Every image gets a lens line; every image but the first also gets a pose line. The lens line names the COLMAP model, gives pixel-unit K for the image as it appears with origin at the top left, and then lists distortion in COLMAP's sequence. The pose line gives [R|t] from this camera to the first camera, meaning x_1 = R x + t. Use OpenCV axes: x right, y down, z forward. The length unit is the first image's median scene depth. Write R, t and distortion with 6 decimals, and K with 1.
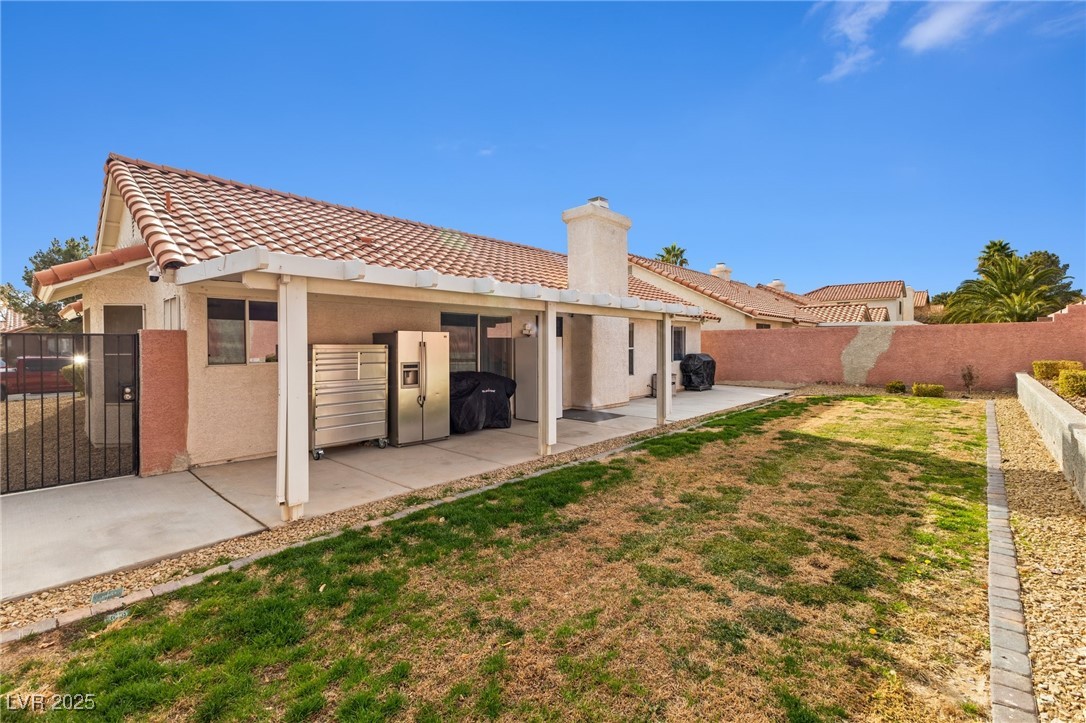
lens RADIAL K [[466.3, 0, 543.1], [0, 466.3, 349.6], [0, 0, 1]] dist [-0.000460, -0.000041]
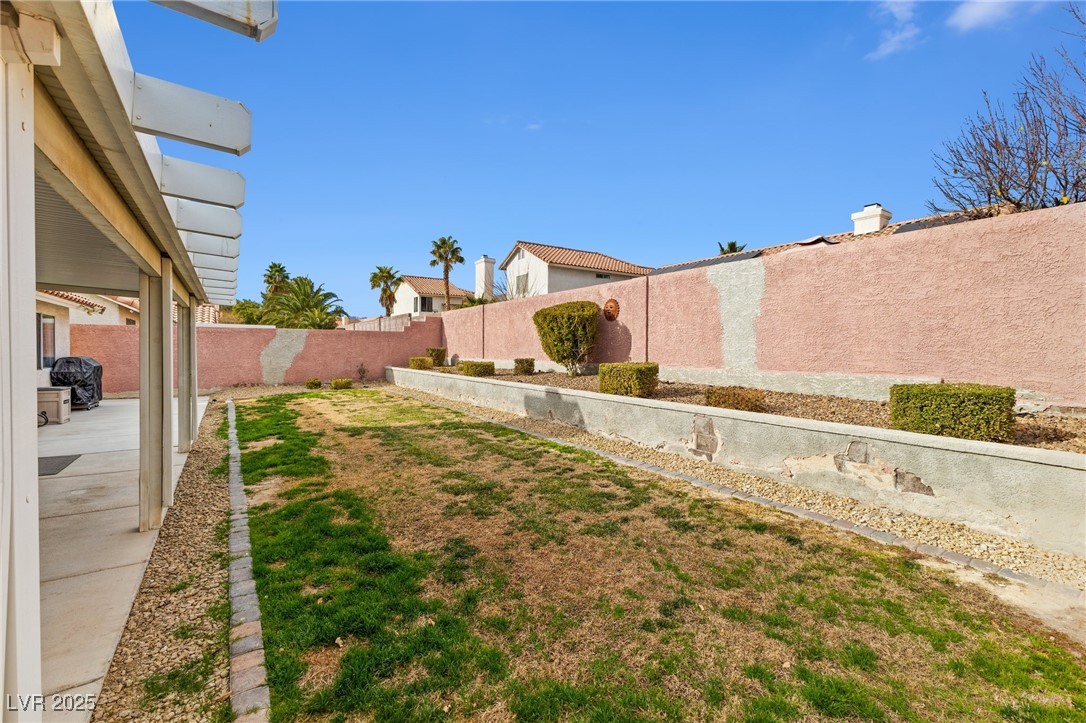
lens RADIAL K [[466.3, 0, 543.1], [0, 466.3, 349.6], [0, 0, 1]] dist [-0.000460, -0.000041]
pose [[0.233526, 0.002439, 0.972347, -0.686672], [0.005777, 0.999976, -0.003896, 0.017889], [-0.972333, 0.006527, 0.233506, 0.617722]]
